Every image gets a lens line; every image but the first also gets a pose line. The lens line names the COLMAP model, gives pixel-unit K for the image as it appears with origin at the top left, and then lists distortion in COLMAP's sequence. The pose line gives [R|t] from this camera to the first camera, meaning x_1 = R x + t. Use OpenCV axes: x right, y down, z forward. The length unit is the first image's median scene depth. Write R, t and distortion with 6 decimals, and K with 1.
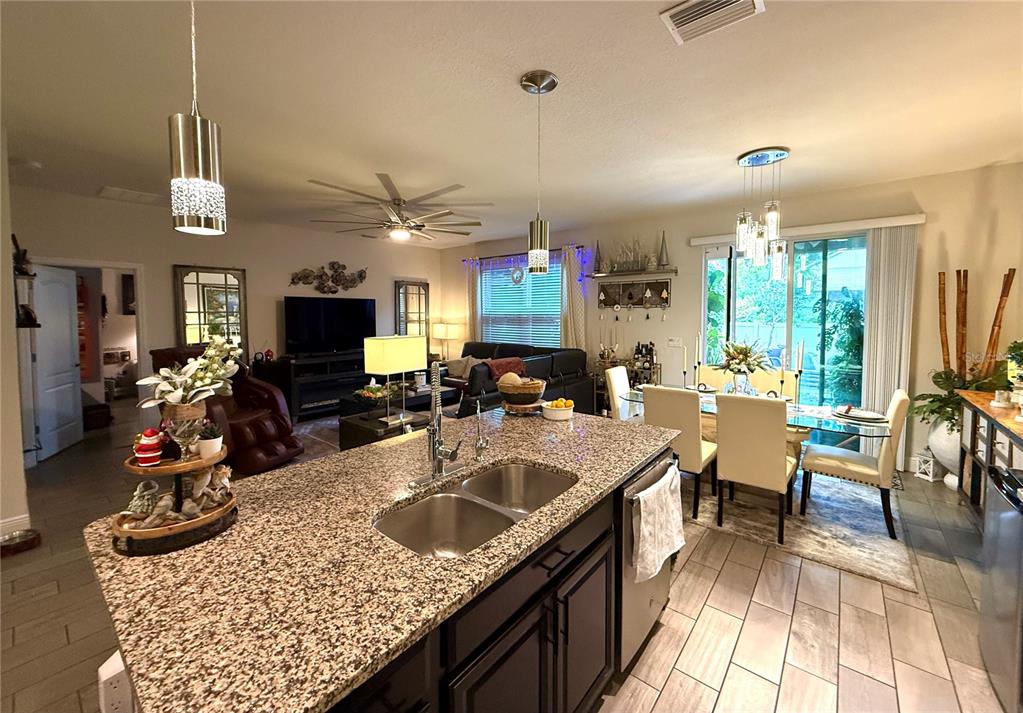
lens RADIAL K [[411.7, 0, 505.3], [0, 411.7, 329.6], [0, 0, 1]] dist [0.001281, -0.000060]
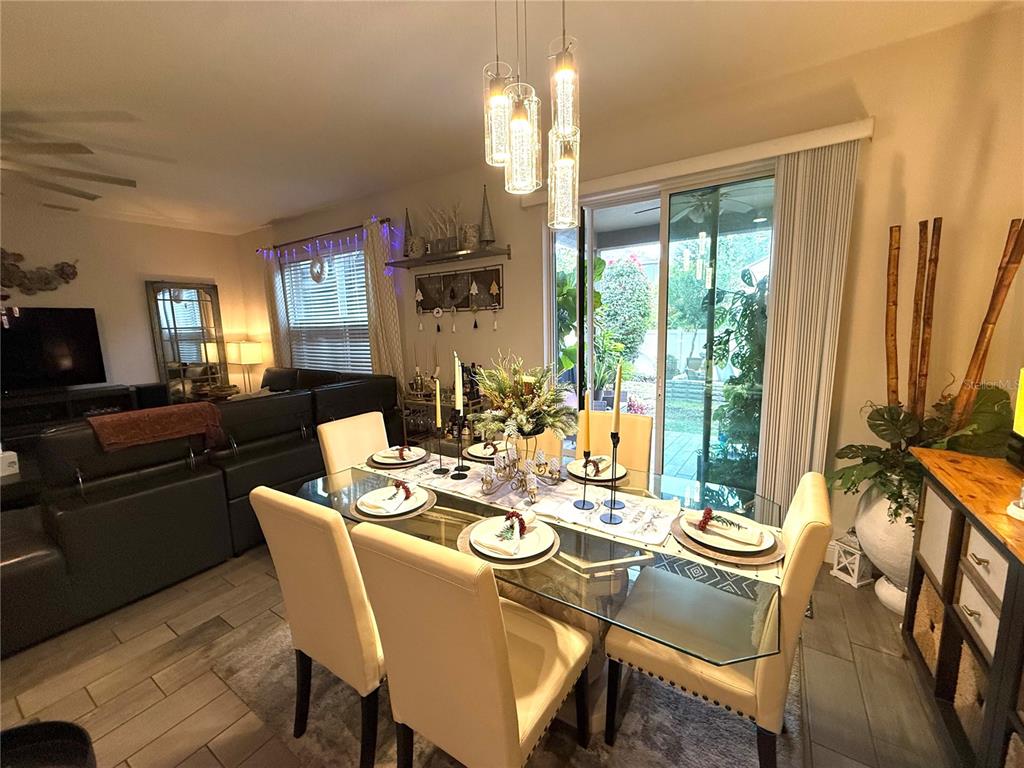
lens RADIAL K [[407.1, 0, 507.6], [0, 407.1, 383.1], [0, 0, 1]] dist [0.000478, -0.000074]
pose [[0.993310, -0.040554, 0.108119, 0.392824], [0.029568, 0.994413, 0.101336, -0.002769], [-0.111625, -0.097461, 0.988960, 0.410051]]
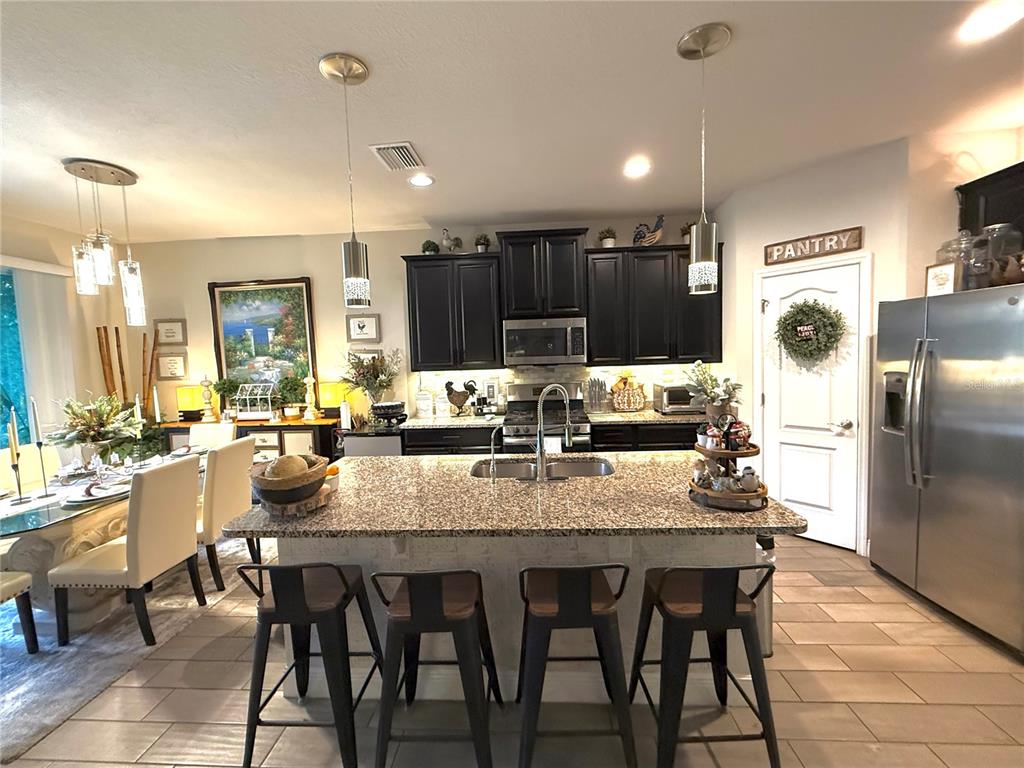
lens RADIAL K [[420.9, 0, 510.6], [0, 420.9, 380.2], [0, 0, 1]] dist [0.002988, 0.000232]
pose [[-0.587546, -0.034017, 0.808475, -0.394937], [0.065705, 0.993811, 0.089565, -0.023403], [-0.806519, 0.105744, -0.581675, 0.626235]]
